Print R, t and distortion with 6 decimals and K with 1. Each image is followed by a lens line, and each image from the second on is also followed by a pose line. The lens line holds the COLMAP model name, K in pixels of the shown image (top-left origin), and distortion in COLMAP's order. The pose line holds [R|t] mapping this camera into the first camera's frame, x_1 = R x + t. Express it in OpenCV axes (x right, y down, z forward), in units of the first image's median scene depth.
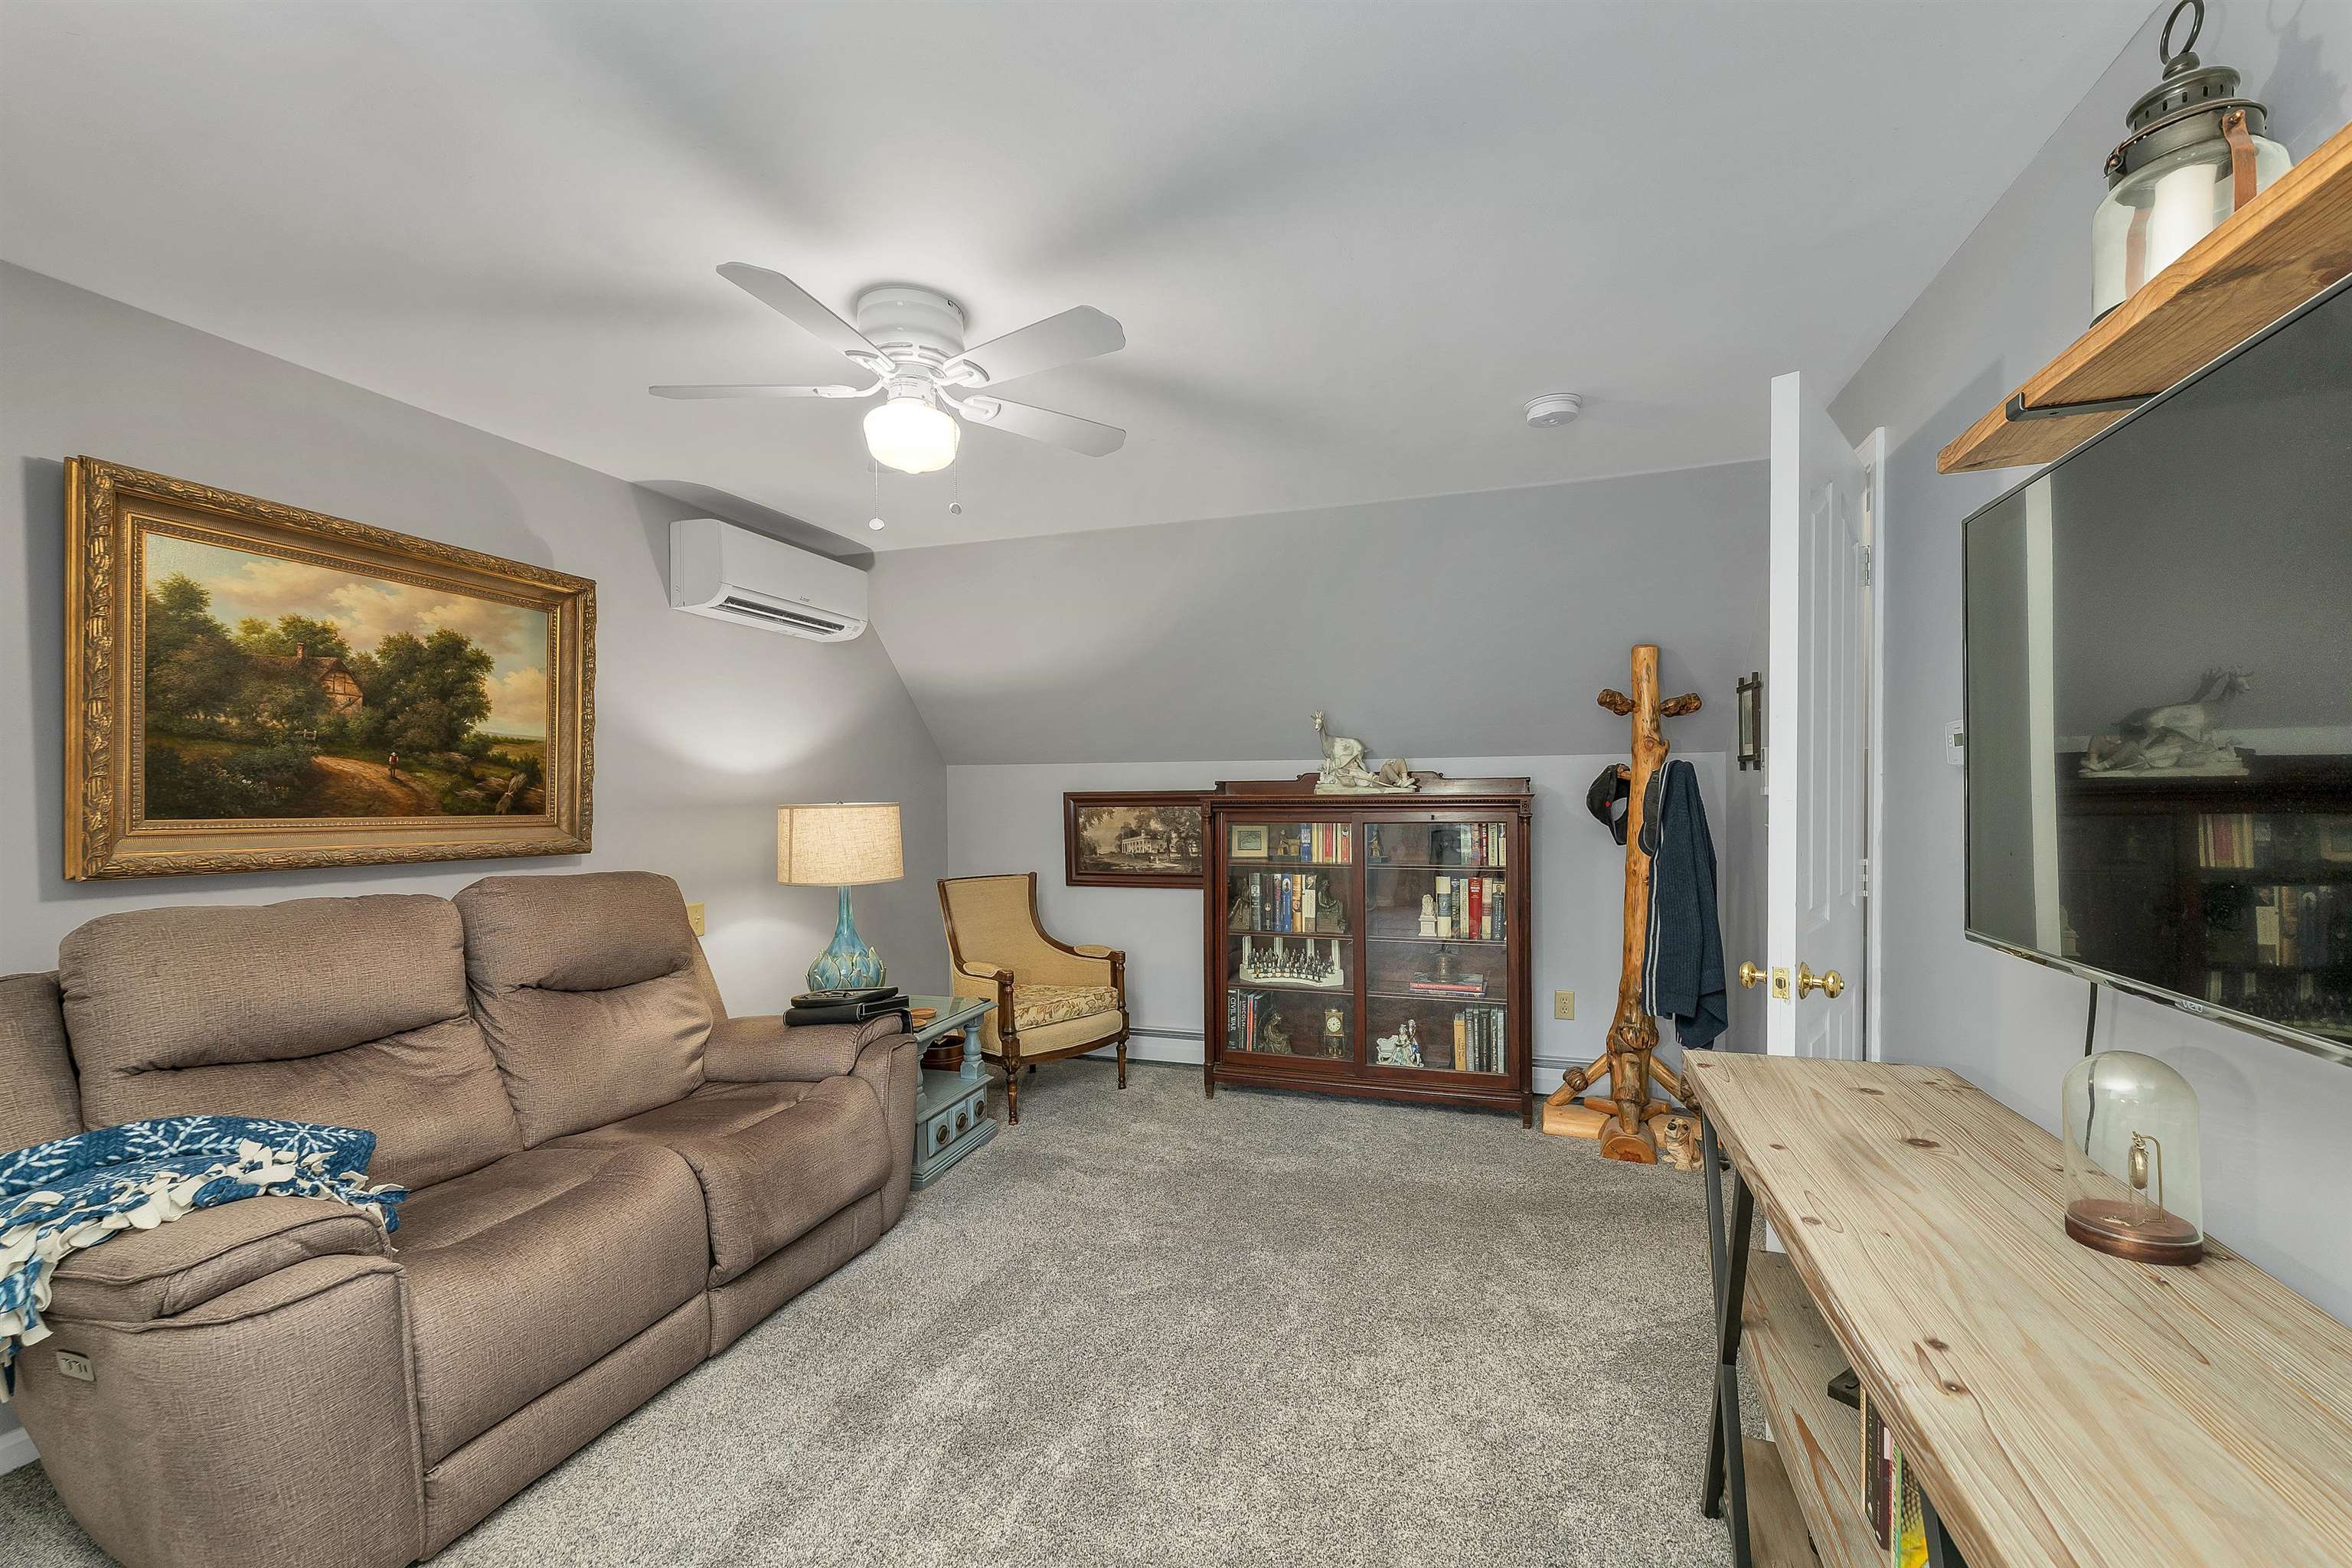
lens RADIAL K [[999.5, 0, 1178.3], [0, 999.5, 793.1], [0, 0, 1]] dist [0.000561, 0.000106]
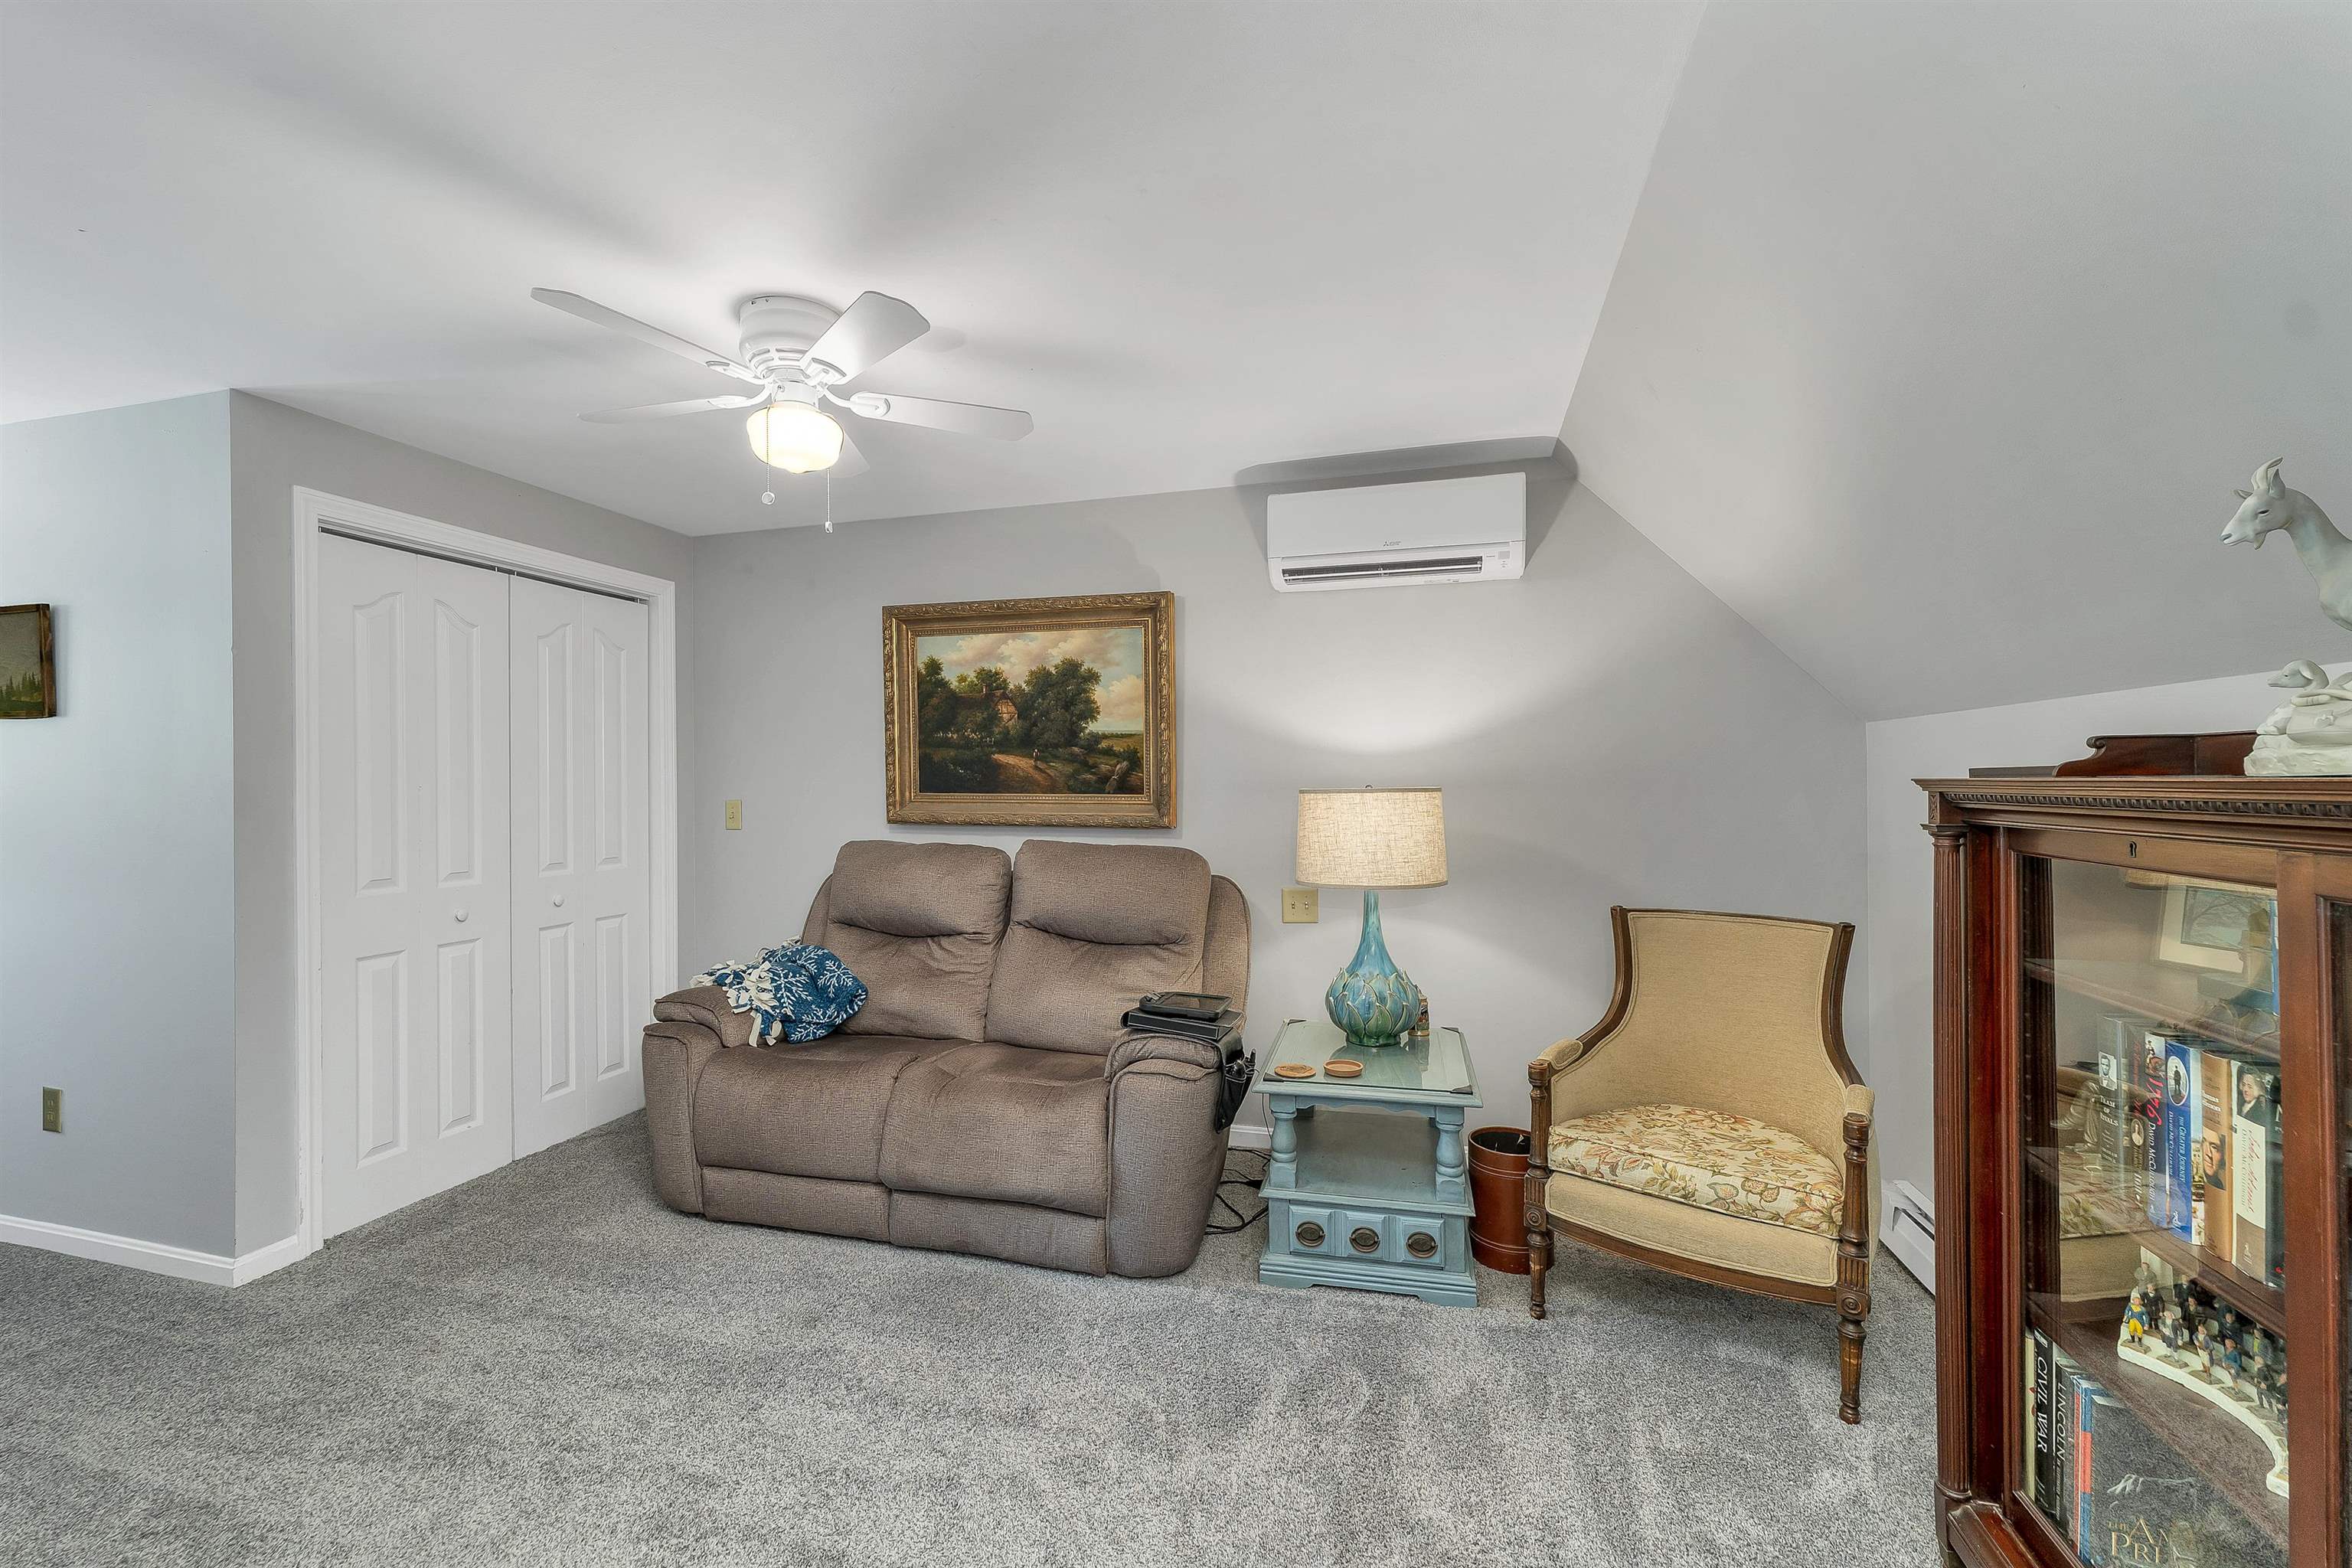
lens RADIAL K [[999.5, 0, 1175.5], [0, 999.5, 775.4], [0, 0, 1]] dist [0.000561, 0.000106]
pose [[0.021528, -0.001073, -0.999768, 0.648605], [0.006706, 0.999977, -0.000929, -0.000142], [0.999746, -0.006685, 0.021535, 1.132185]]
